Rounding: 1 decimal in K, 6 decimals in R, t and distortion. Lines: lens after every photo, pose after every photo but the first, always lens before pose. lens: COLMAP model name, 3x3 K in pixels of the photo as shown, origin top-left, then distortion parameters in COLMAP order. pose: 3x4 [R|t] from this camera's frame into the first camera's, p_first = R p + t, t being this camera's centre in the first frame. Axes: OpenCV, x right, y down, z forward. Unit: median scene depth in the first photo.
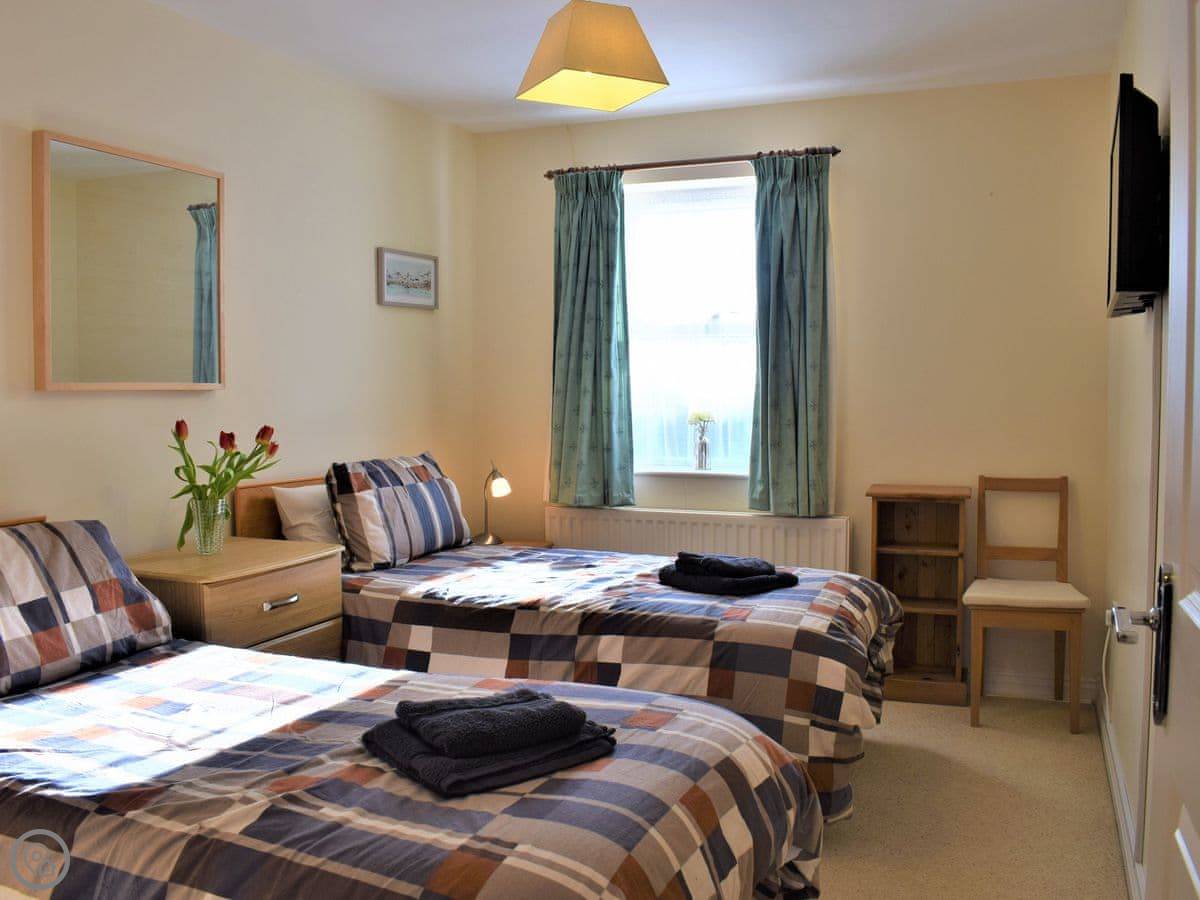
lens RADIAL K [[1052.6, 0, 600.0], [0, 1052.6, 450.0], [0, 0, 1]] dist [-0.100609, 0.017527]
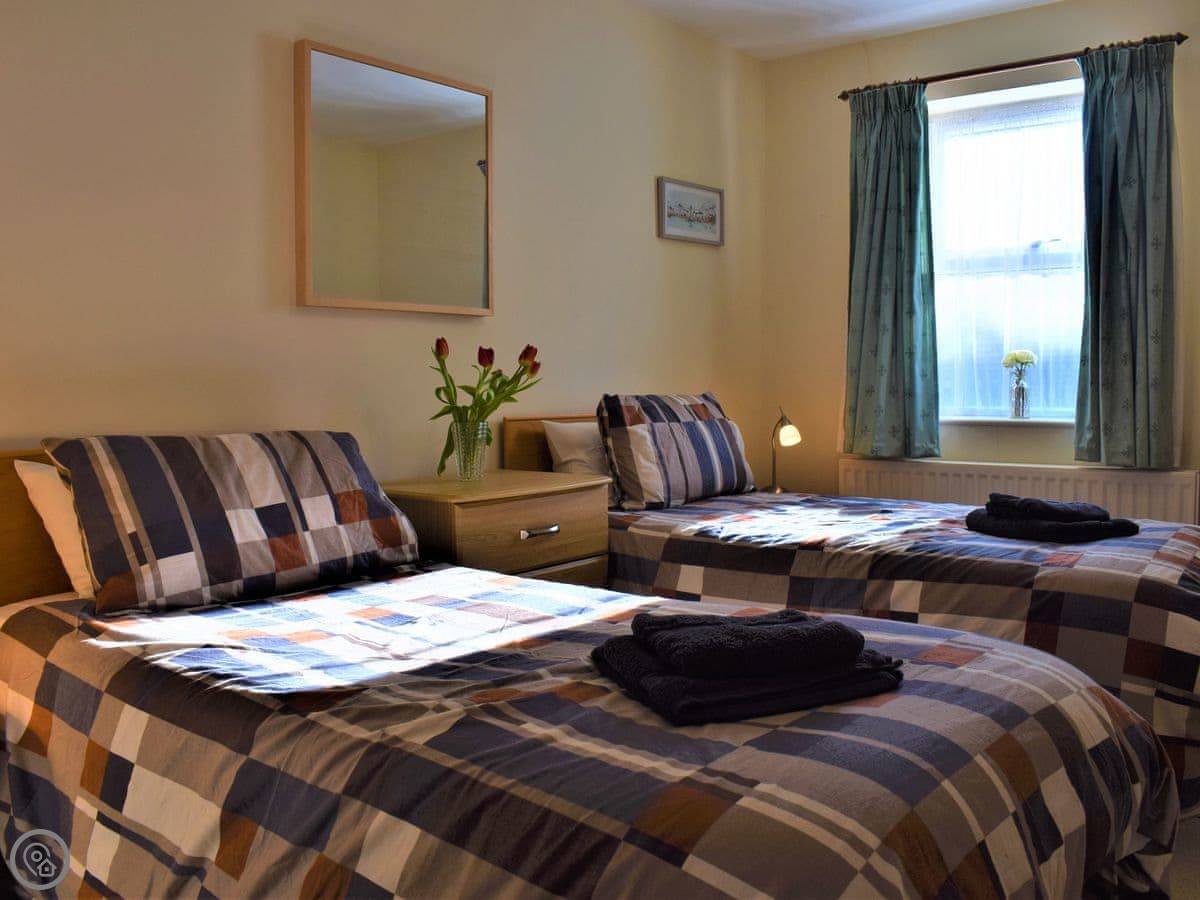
lens RADIAL K [[1052.6, 0, 600.0], [0, 1052.6, 450.0], [0, 0, 1]] dist [-0.100609, 0.017527]
pose [[0.959368, 0.010831, -0.281948, 0.009364], [-0.007054, 0.999871, 0.014406, 0.061969], [0.282068, -0.011832, 0.959321, 0.119151]]
